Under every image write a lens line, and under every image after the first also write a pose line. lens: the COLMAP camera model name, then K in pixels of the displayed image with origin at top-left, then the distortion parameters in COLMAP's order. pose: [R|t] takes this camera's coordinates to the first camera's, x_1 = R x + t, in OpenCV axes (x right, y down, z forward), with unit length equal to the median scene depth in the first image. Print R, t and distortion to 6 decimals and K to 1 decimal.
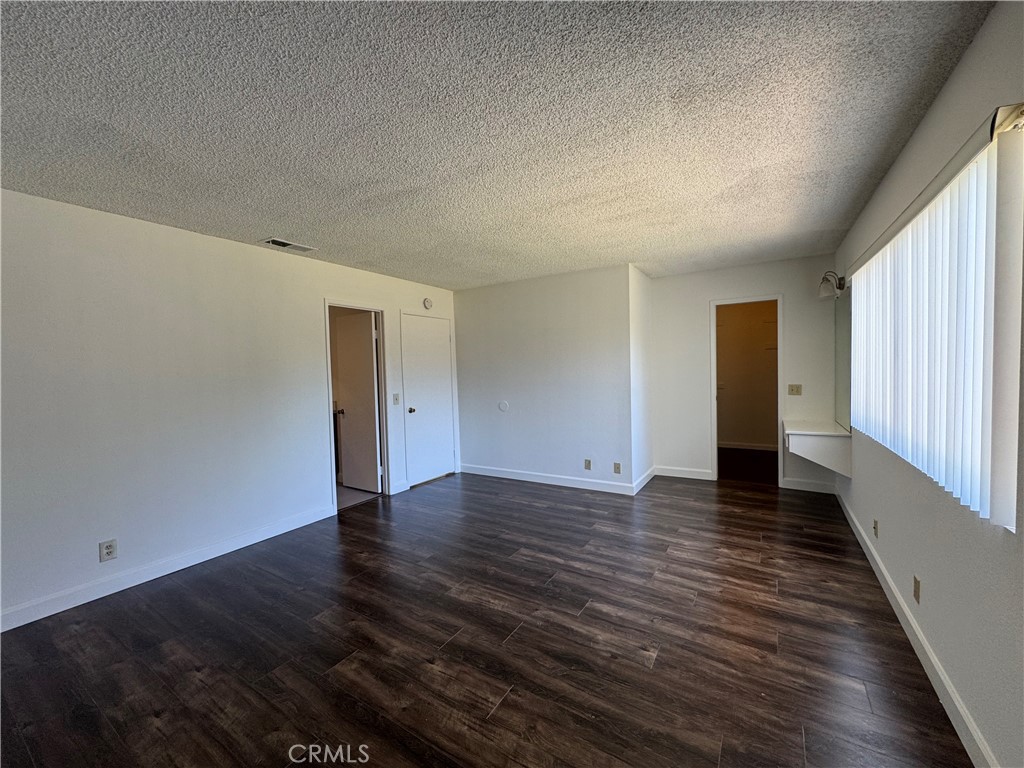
lens RADIAL K [[410.6, 0, 510.5], [0, 410.6, 383.4], [0, 0, 1]] dist [-0.002929, 0.001057]
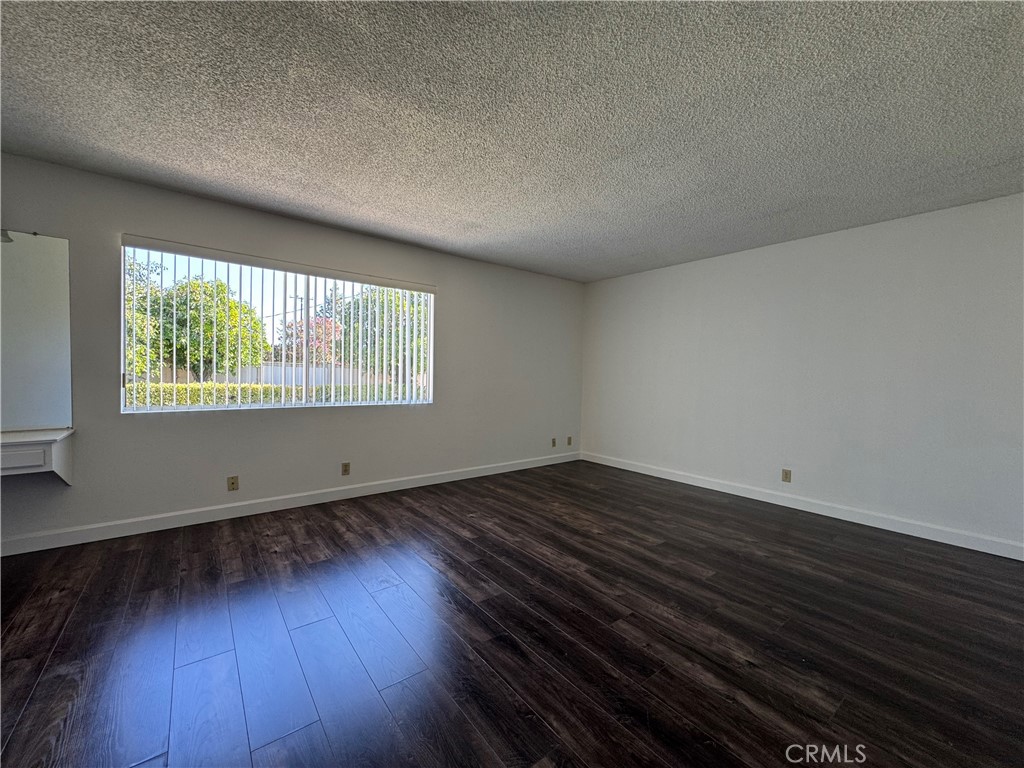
lens RADIAL K [[410.6, 0, 512.4], [0, 410.6, 385.8], [0, 0, 1]] dist [-0.002929, 0.001057]
pose [[-0.943815, 0.000290, 0.330476, -0.309435], [0.016962, 0.998724, 0.047565, 0.024128], [-0.330040, 0.050498, -0.942615, 1.993747]]
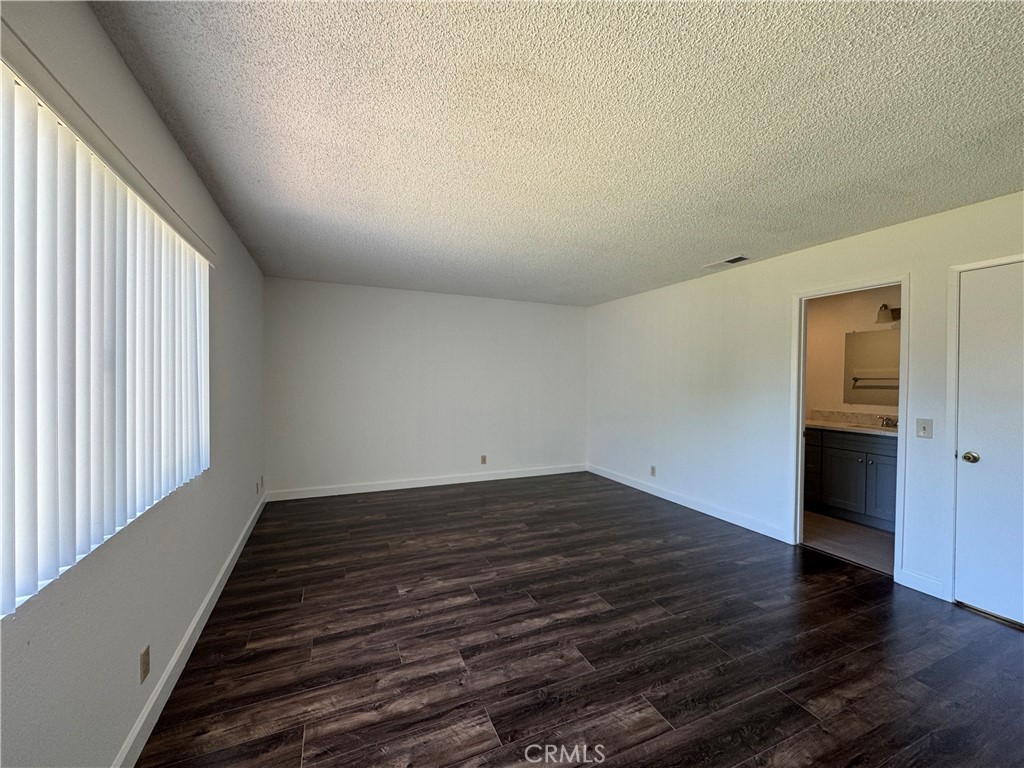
lens RADIAL K [[410.6, 0, 513.9], [0, 410.6, 384.1], [0, 0, 1]] dist [-0.002929, 0.001057]
pose [[-0.557233, 0.032886, -0.829705, 0.966034], [-0.020406, 0.998371, 0.053275, -0.079647], [0.830105, 0.046618, -0.555655, 1.578508]]
